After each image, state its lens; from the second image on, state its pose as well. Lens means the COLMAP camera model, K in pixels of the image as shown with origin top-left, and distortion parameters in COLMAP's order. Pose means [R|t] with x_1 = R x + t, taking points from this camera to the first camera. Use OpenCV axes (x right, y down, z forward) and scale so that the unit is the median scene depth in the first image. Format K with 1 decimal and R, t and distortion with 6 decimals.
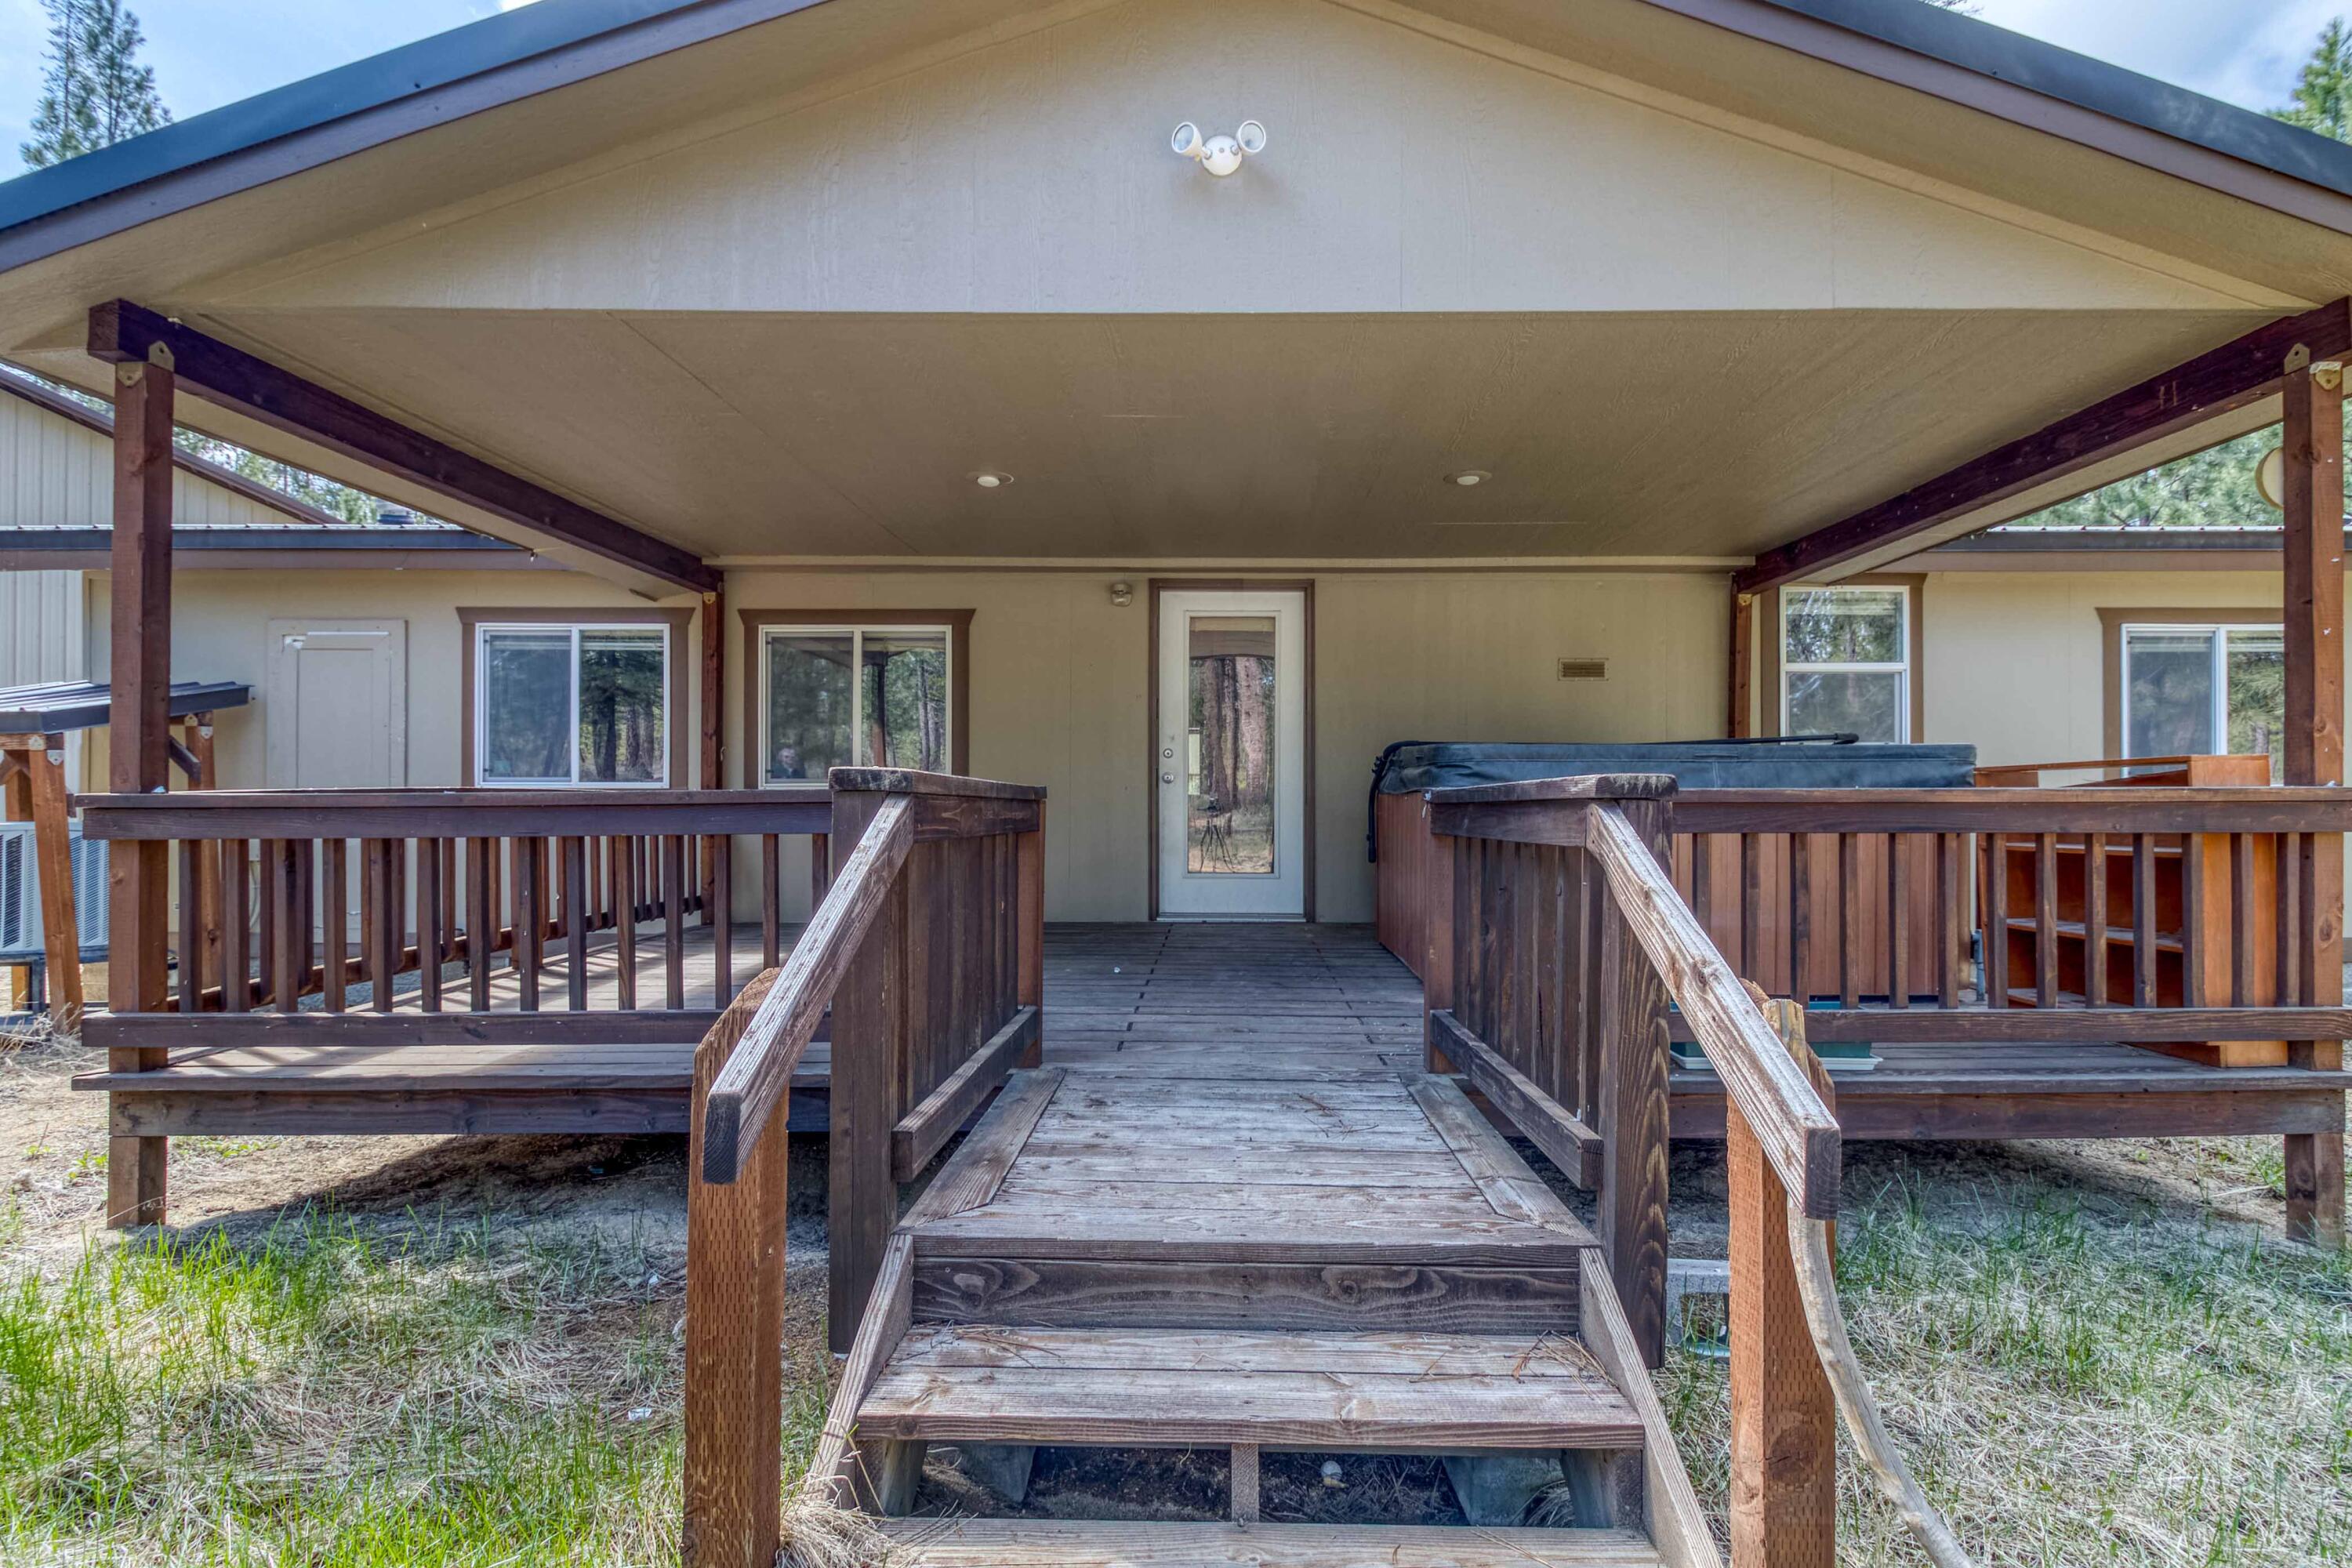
lens RADIAL K [[1088.2, 0, 1170.9], [0, 1088.2, 777.9], [0, 0, 1]] dist [0.000477, 0.000121]
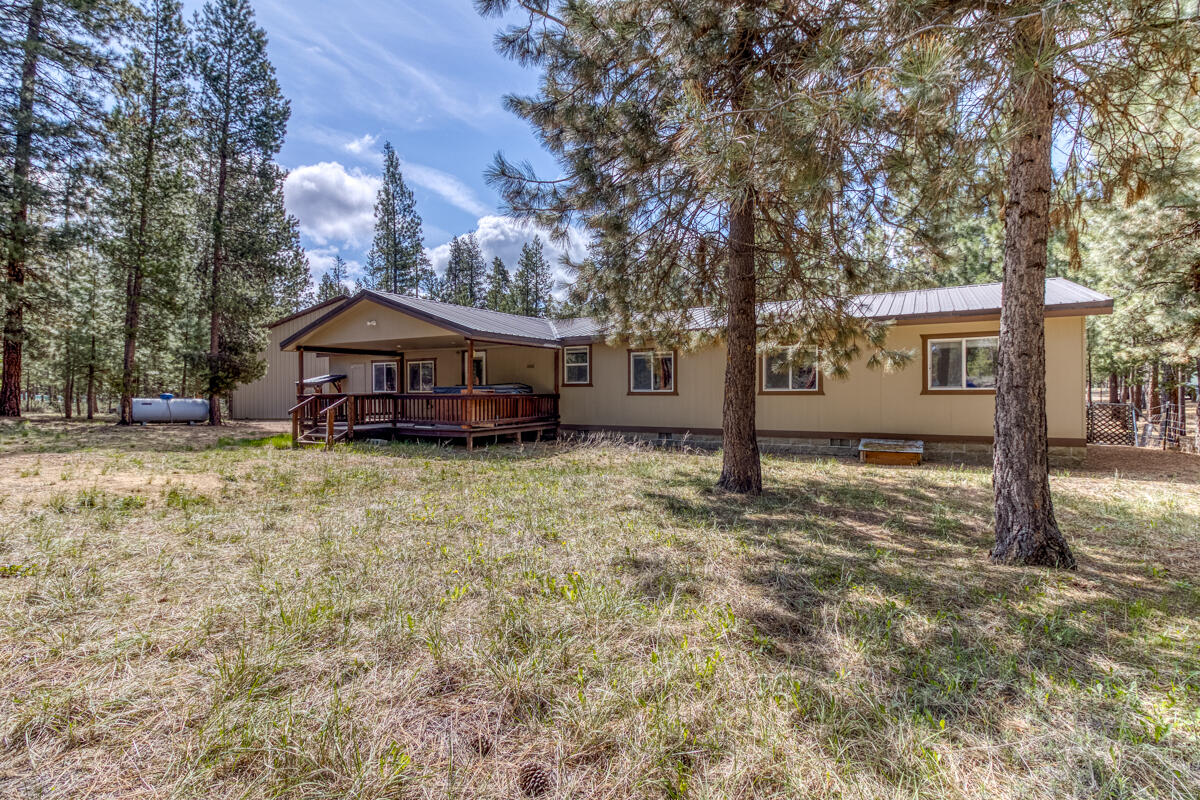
lens RADIAL K [[555.2, 0, 597.4], [0, 555.2, 396.9], [0, 0, 1]] dist [0.000477, 0.000121]
pose [[0.885020, -0.004960, -0.465526, 1.761928], [0.027729, 0.998730, 0.042076, -0.062862], [0.464726, -0.050146, 0.884034, -0.999431]]
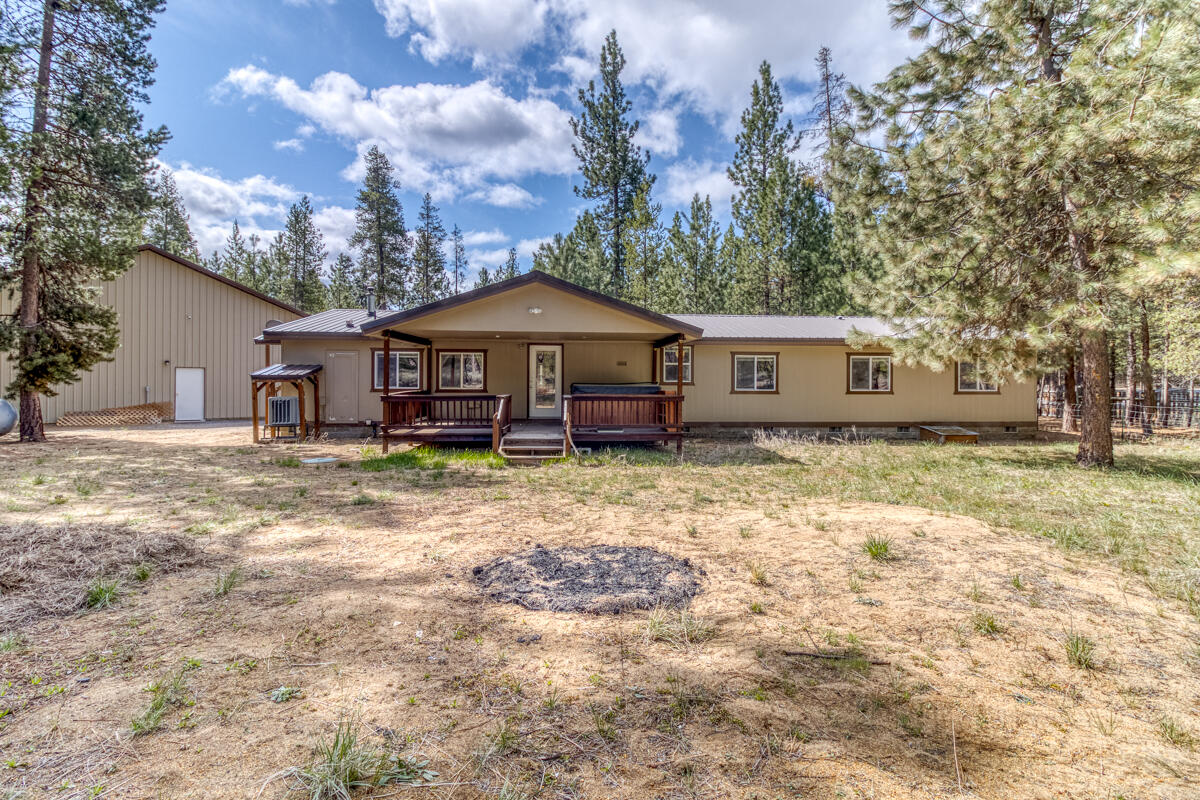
lens RADIAL K [[555.2, 0, 597.4], [0, 555.2, 396.9], [0, 0, 1]] dist [0.000477, 0.000121]
pose [[0.995665, 0.002908, 0.092972, 0.056094], [-0.008231, 0.998344, 0.056928, -0.092776], [-0.092652, -0.057447, 0.994040, -1.342388]]
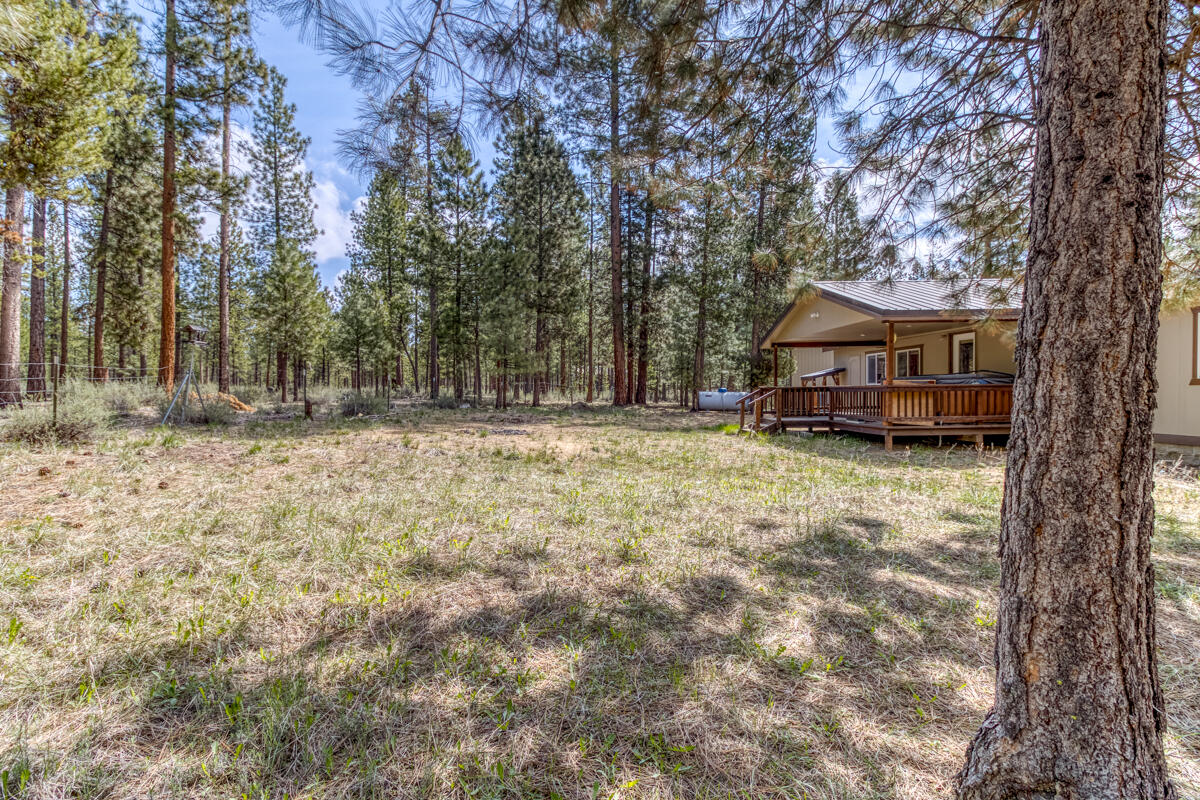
lens RADIAL K [[555.2, 0, 597.4], [0, 555.2, 396.9], [0, 0, 1]] dist [0.000477, 0.000121]
pose [[0.059284, 0.004107, -0.998233, 2.070683], [0.053021, 0.998567, 0.007257, -0.028659], [0.996832, -0.053358, 0.058981, -0.482628]]
